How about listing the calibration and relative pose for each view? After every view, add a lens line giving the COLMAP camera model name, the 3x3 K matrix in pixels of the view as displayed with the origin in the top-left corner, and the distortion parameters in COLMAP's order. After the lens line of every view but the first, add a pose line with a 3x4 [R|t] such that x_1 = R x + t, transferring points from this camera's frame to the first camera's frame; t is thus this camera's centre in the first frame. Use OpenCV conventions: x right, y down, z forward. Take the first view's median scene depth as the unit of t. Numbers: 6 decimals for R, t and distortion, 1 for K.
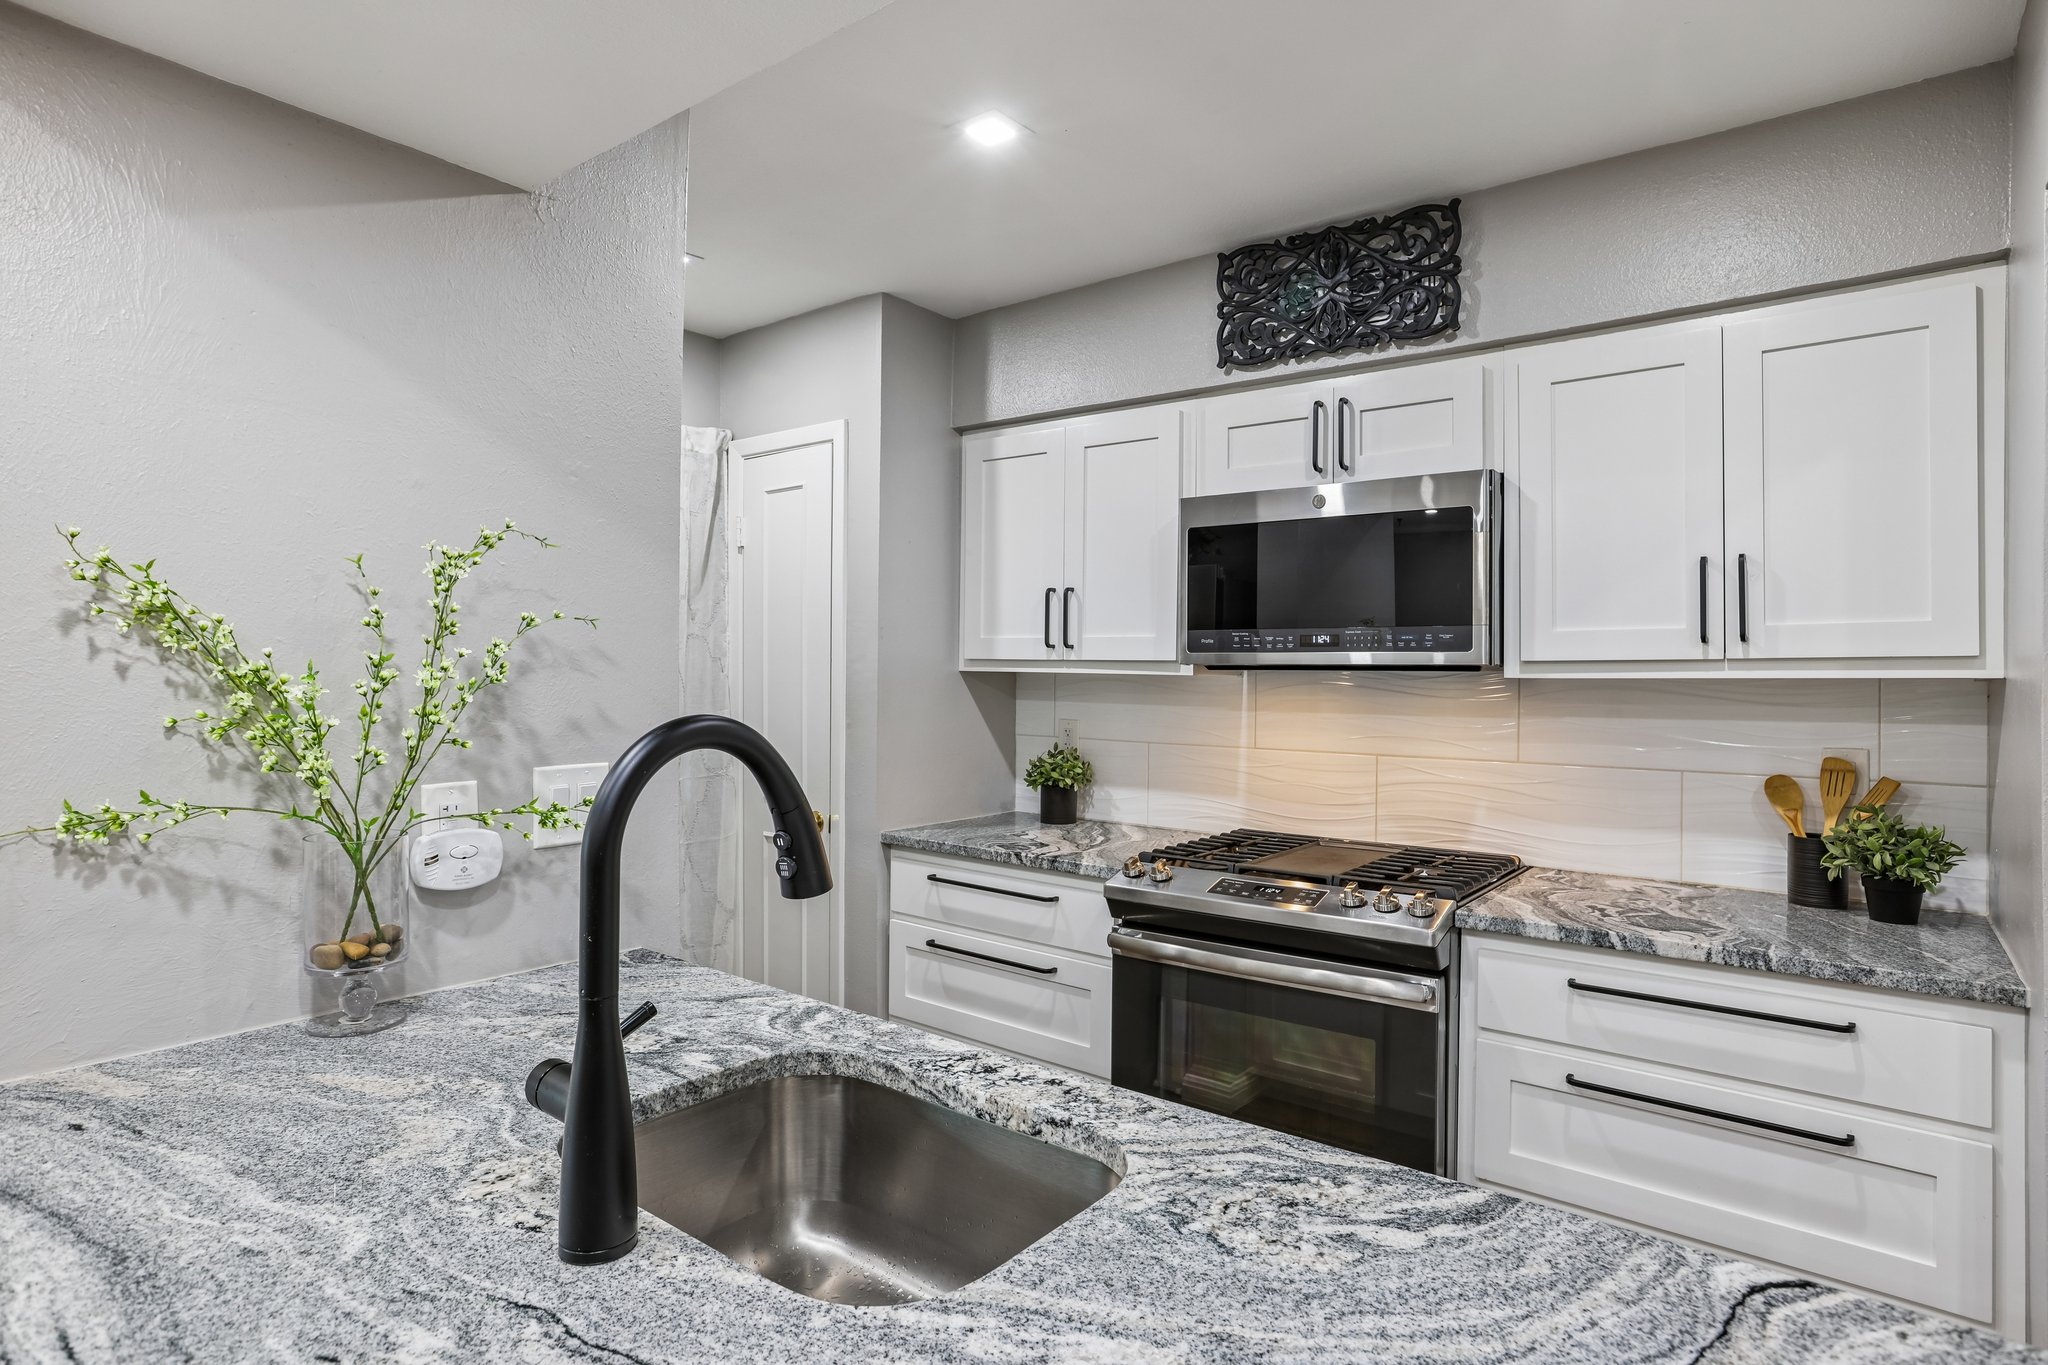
lens RADIAL K [[1106.5, 0, 1026.4], [0, 1106.5, 675.4], [0, 0, 1]] dist [-0.002113, -0.000125]
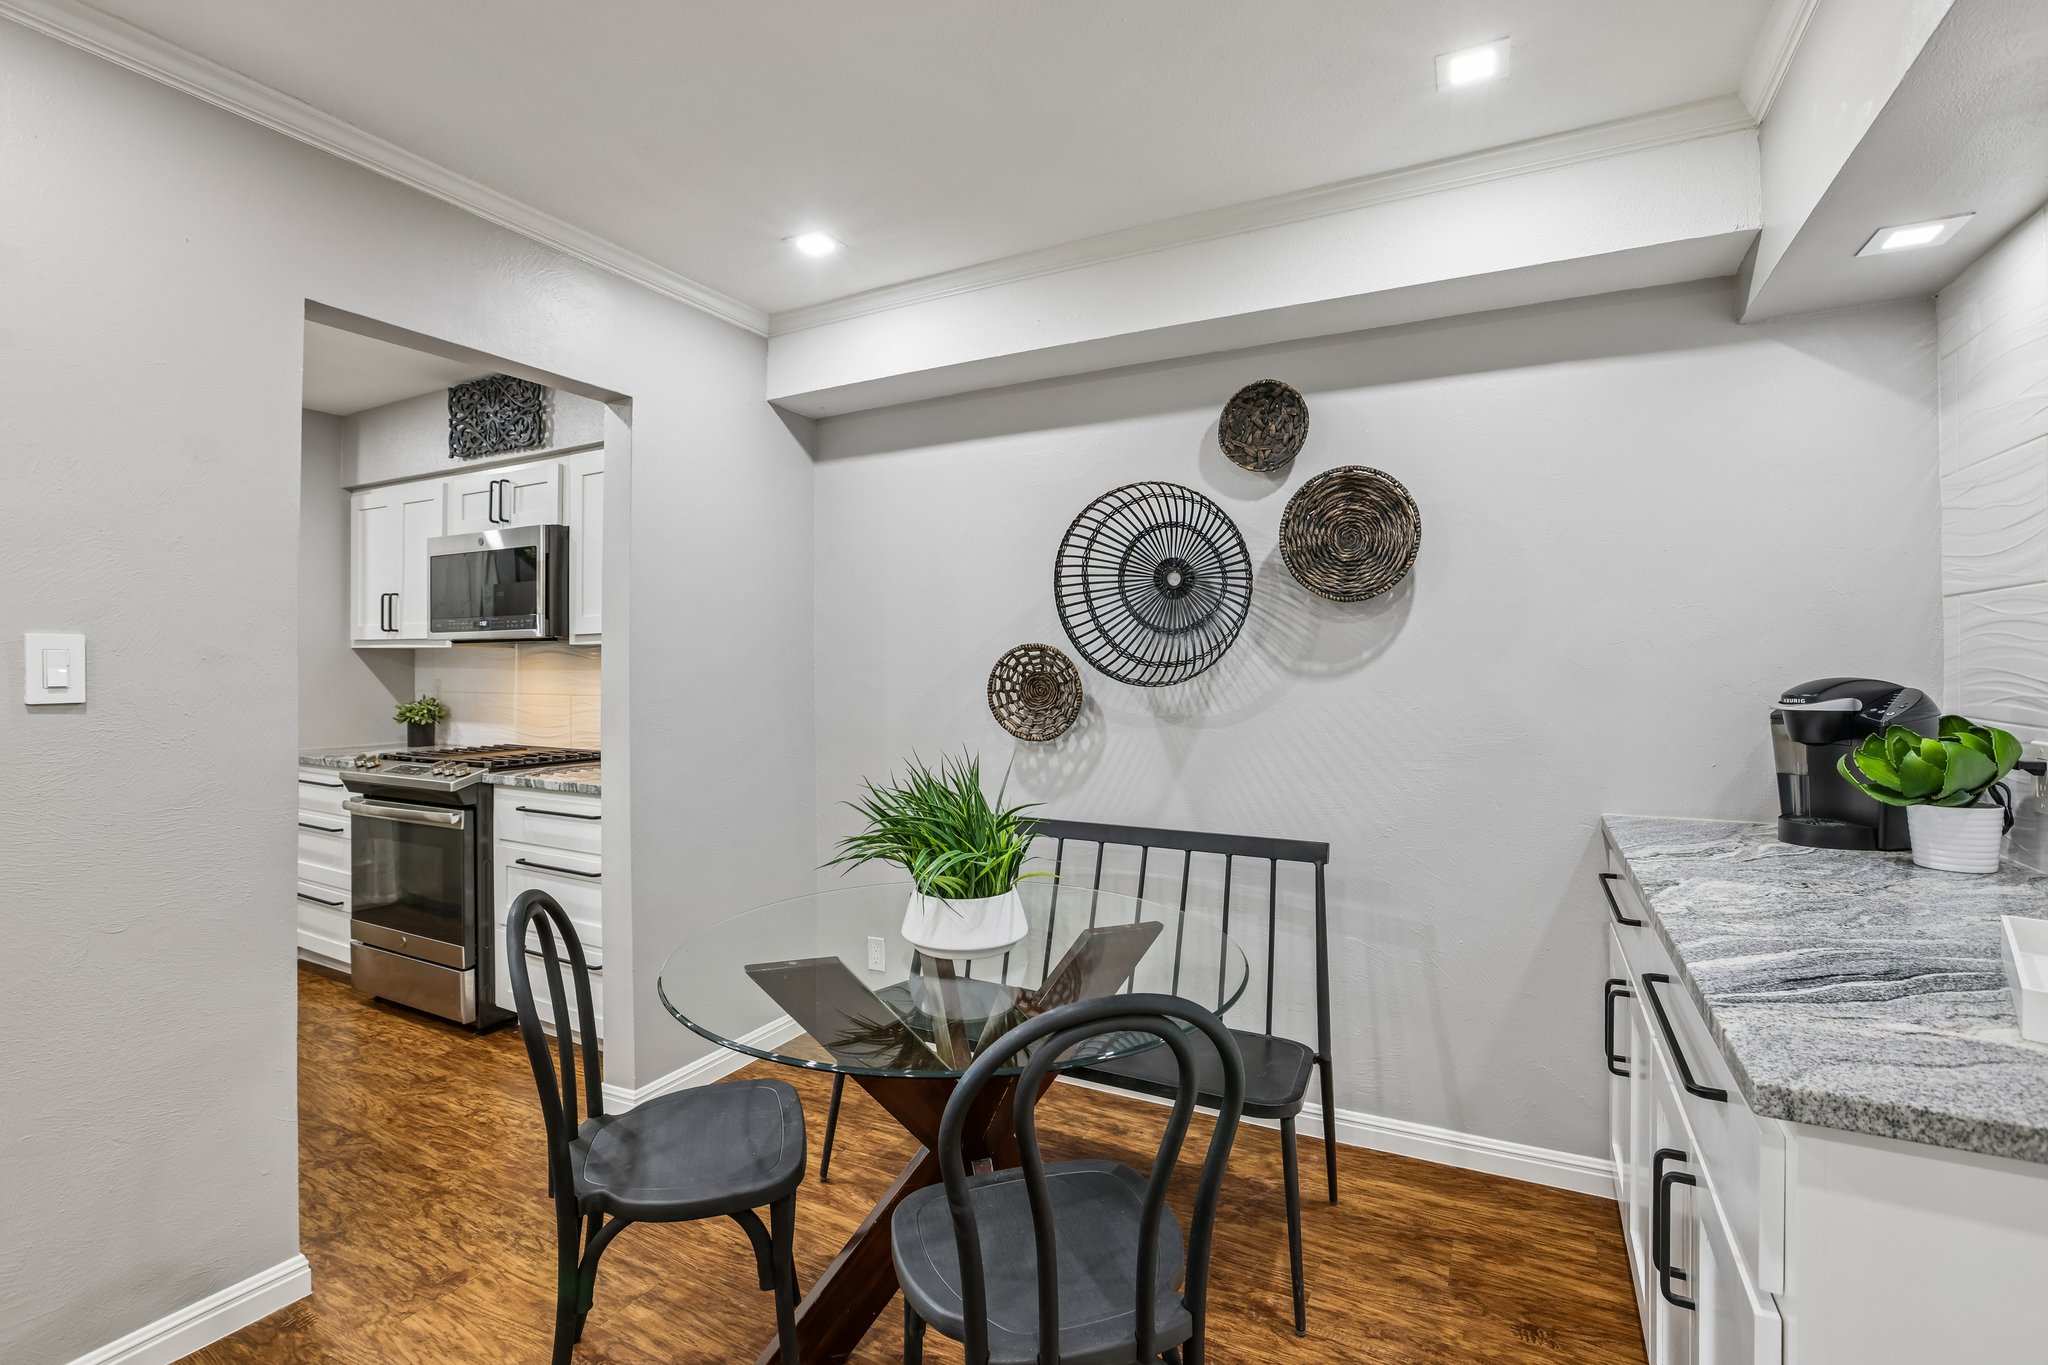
lens RADIAL K [[916.4, 0, 1022.4], [0, 916.4, 672.2], [0, 0, 1]] dist [-0.038292, 0.001117]
pose [[0.985387, -0.007973, 0.170145, 0.780103], [0.007751, 0.999968, 0.001971, 0.041821], [-0.170155, -0.000623, 0.985417, -0.452894]]
